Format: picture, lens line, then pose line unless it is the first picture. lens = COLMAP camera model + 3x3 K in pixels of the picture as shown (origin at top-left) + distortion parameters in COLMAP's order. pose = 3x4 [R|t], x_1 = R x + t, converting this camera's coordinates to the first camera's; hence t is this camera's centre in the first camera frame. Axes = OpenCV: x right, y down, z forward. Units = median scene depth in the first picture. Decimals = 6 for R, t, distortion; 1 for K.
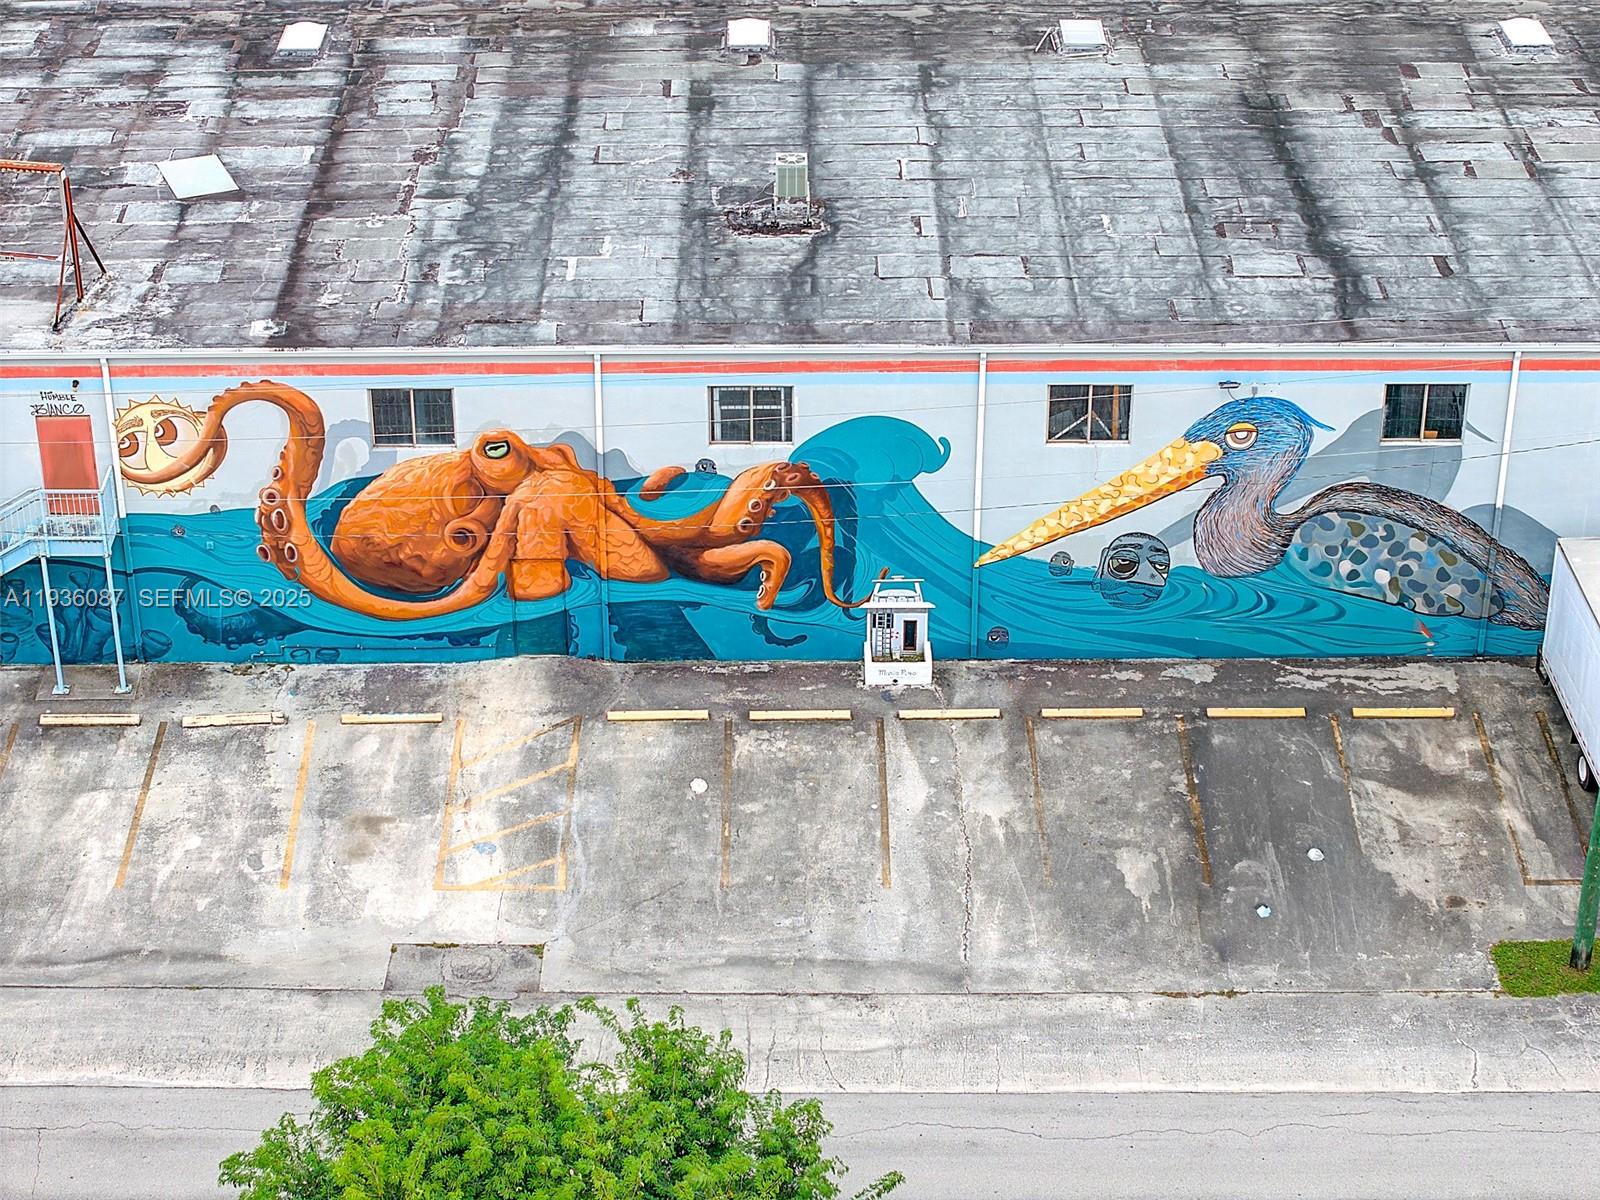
lens RADIAL K [[3162.2, 0, 774.5], [0, 3162.2, 563.1], [0, 0, 1]] dist [-0.134862, 0.530648]
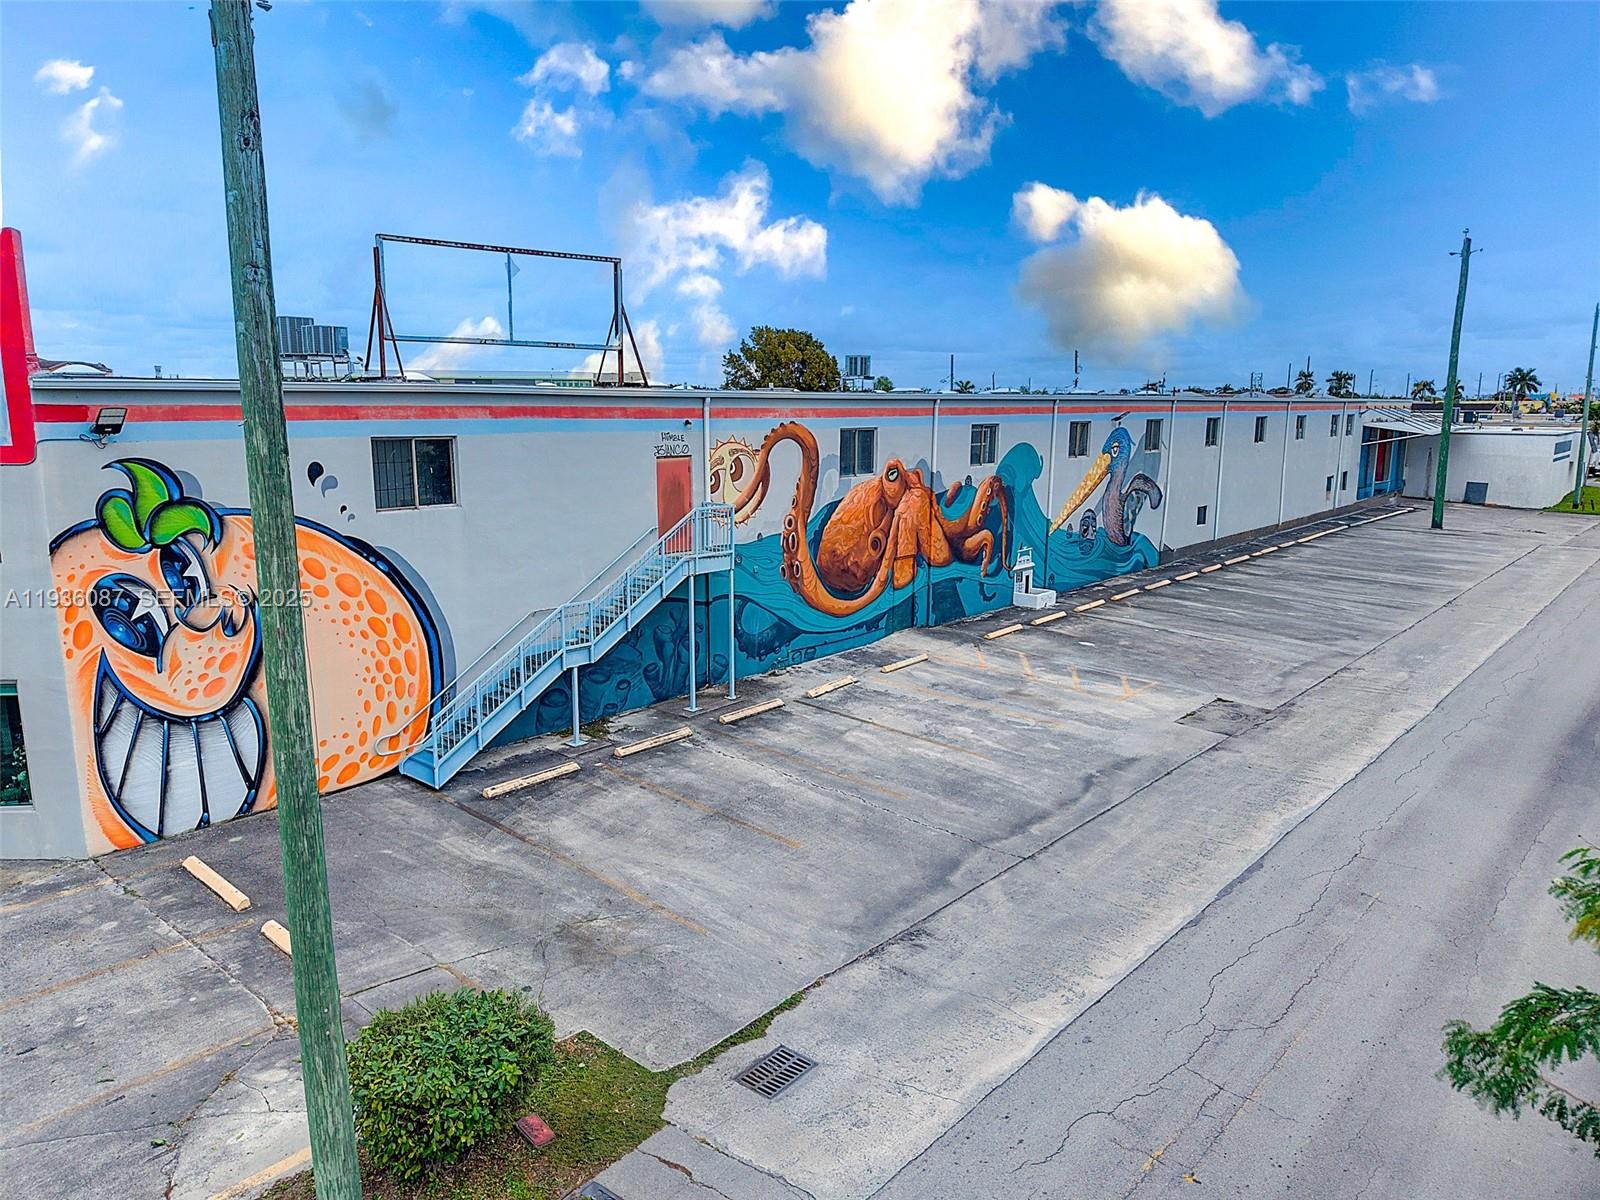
lens RADIAL K [[1054.7, 0, 800.0], [0, 1054.7, 600.0], [0, 0, 1]] dist [0.060975, -0.085290]
pose [[0.652523, -0.128375, 0.746815, -0.484926], [0.366801, 0.915900, -0.163049, 0.081045], [-0.663076, 0.380326, 0.644734, 0.721937]]
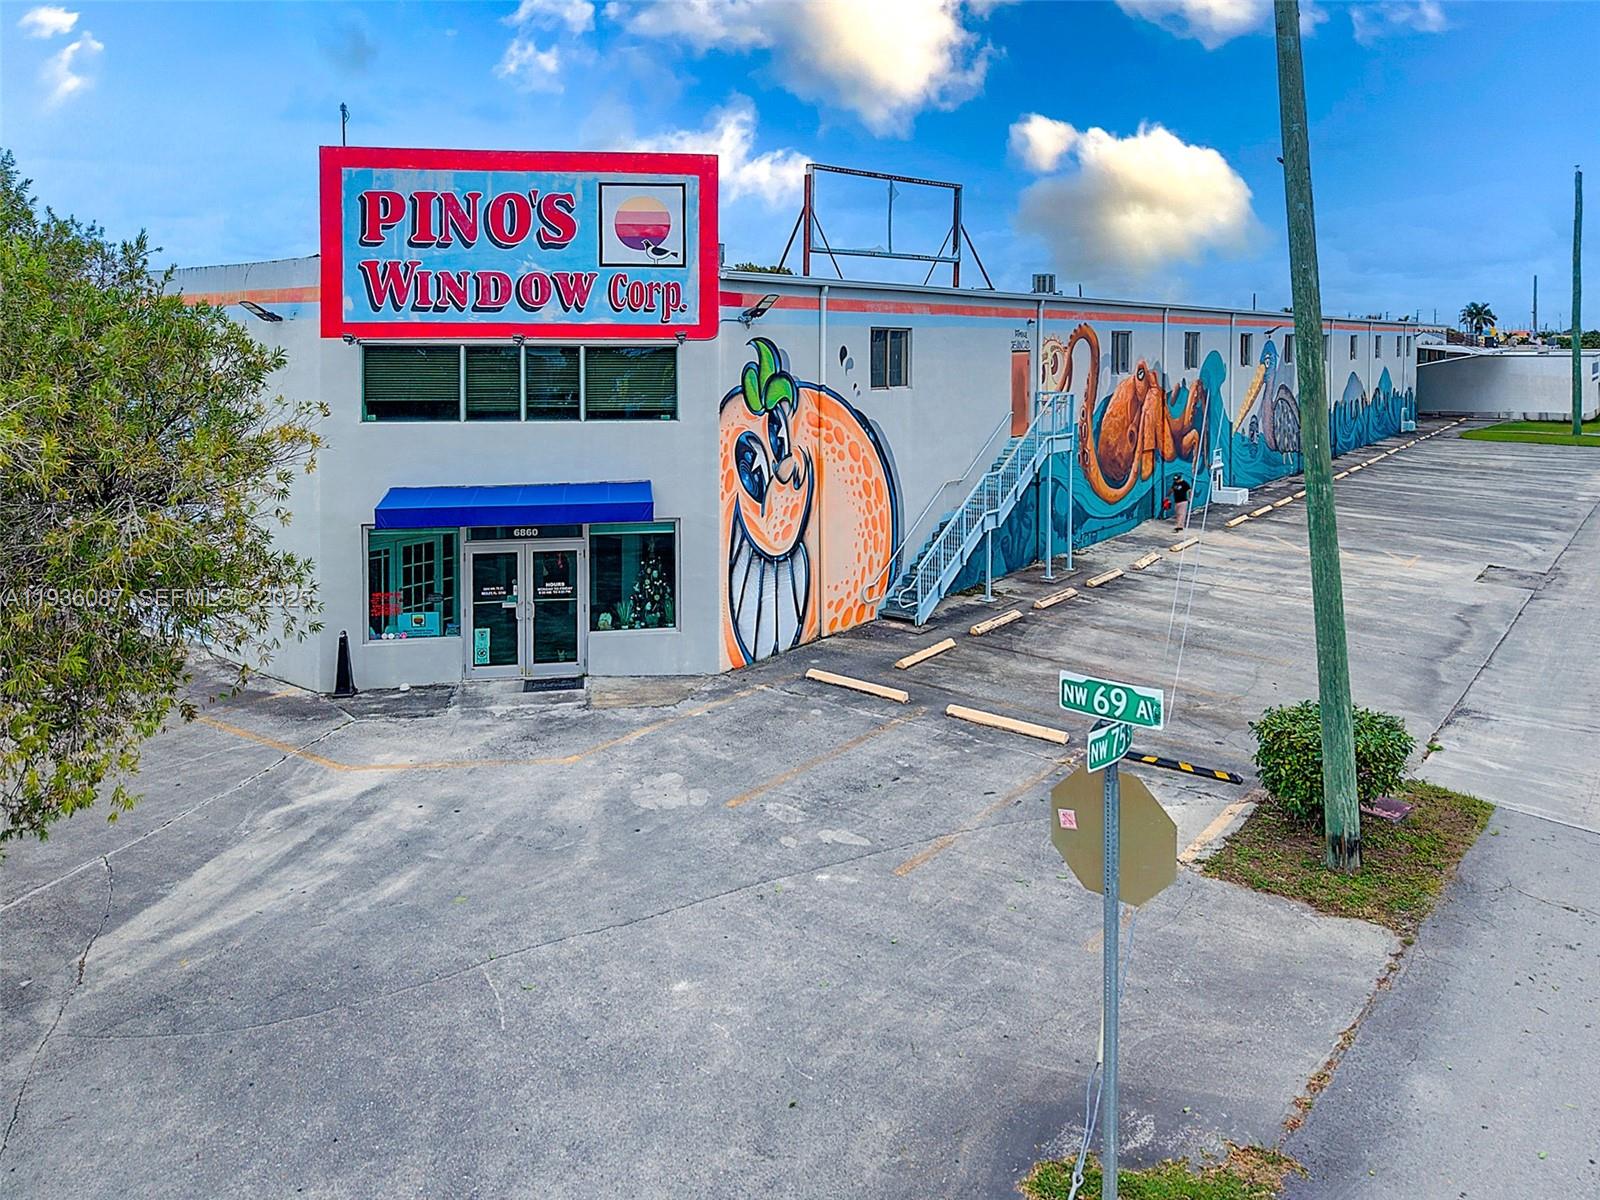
lens RADIAL K [[1165.0, 0, 780.0], [0, 1165.0, 408.2], [0, 0, 1]] dist [0.008737, 0.228698]
pose [[0.603740, -0.039618, 0.796196, -0.662193], [0.390784, 0.885237, -0.252275, 0.056713], [-0.694828, 0.463449, 0.549935, 0.796665]]
